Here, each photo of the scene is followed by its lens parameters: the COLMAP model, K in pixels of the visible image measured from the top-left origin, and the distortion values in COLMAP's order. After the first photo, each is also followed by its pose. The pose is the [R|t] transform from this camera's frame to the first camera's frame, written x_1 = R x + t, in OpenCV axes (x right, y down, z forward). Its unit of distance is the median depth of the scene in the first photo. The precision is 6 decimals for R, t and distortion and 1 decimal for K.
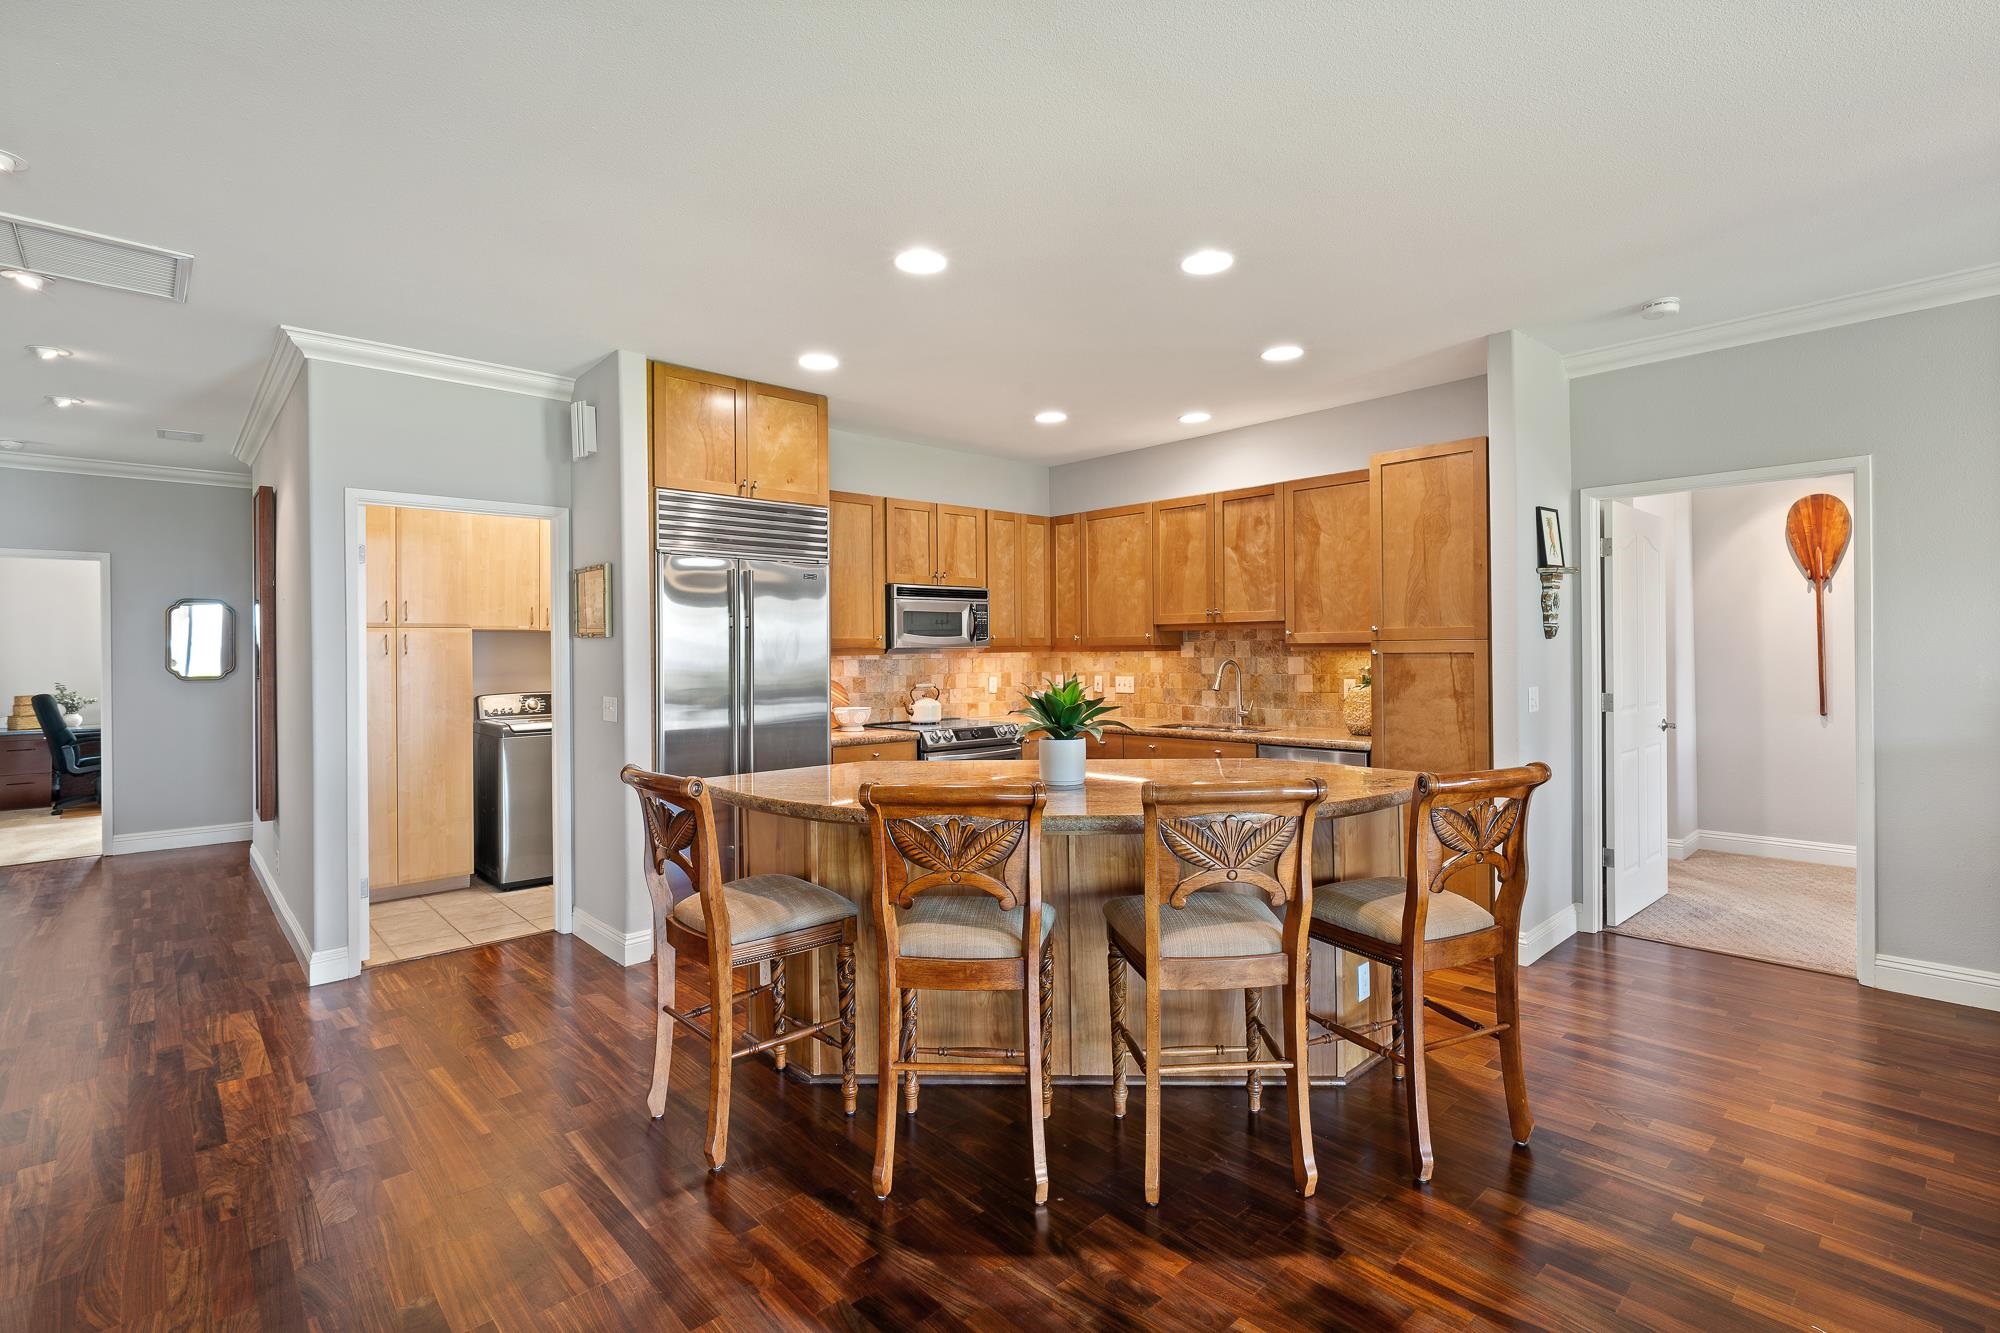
lens RADIAL K [[917.7, 0, 1000.0], [0, 917.7, 666.5], [0, 0, 1]] dist [0.002053, 0.000299]
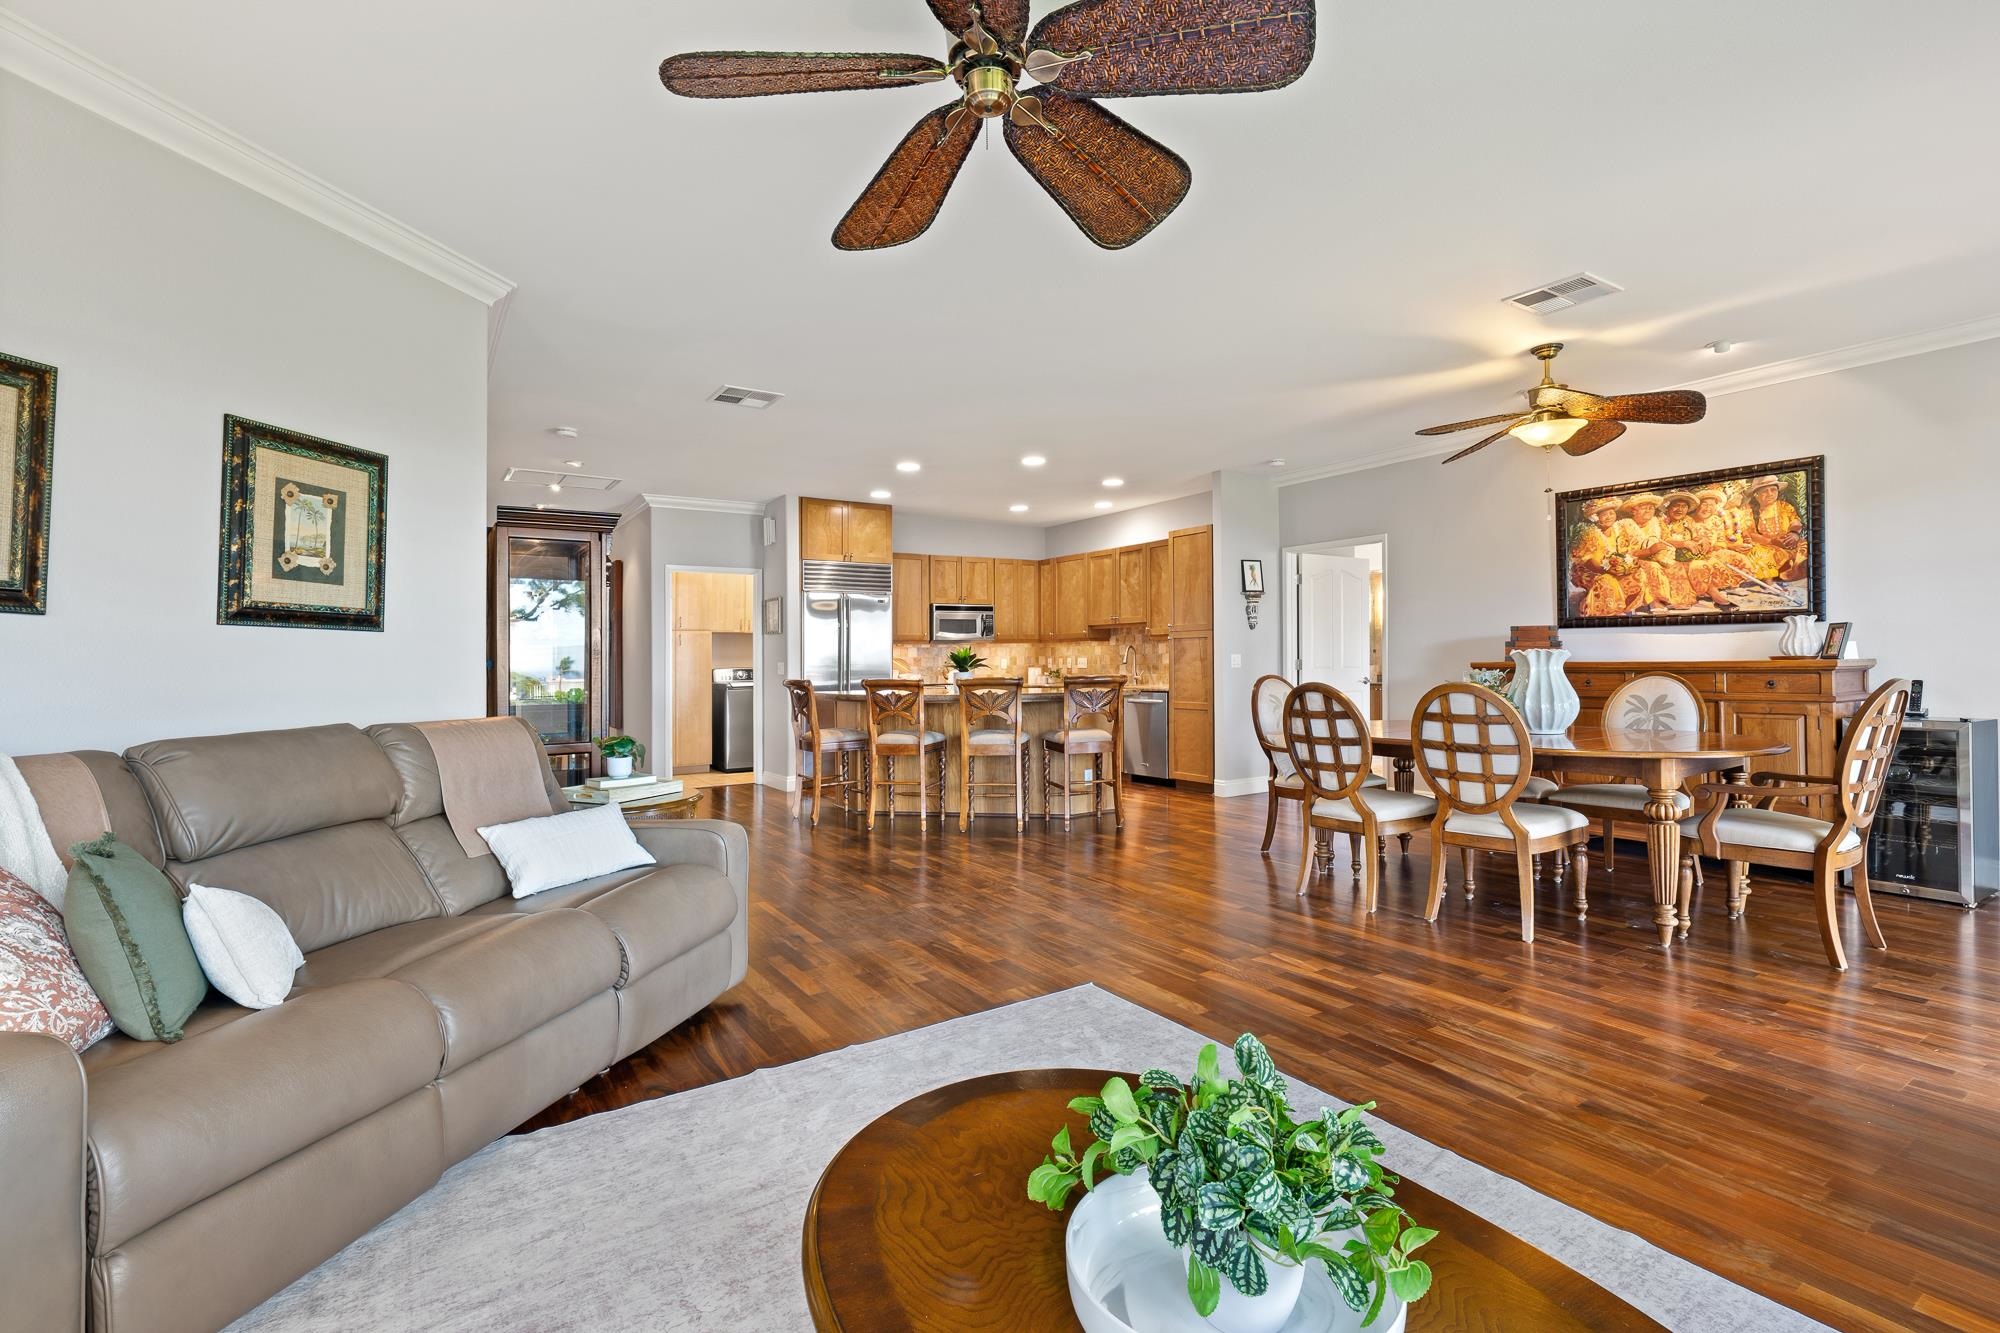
lens RADIAL K [[876.1, 0, 1000.1], [0, 876.1, 654.3], [0, 0, 1]] dist [-0.000815, 0.000000]
pose [[0.986380, -0.005624, -0.164385, 0.296862], [0.002124, 0.999767, -0.021460, 0.045052], [0.164467, 0.020818, 0.986163, -0.663358]]
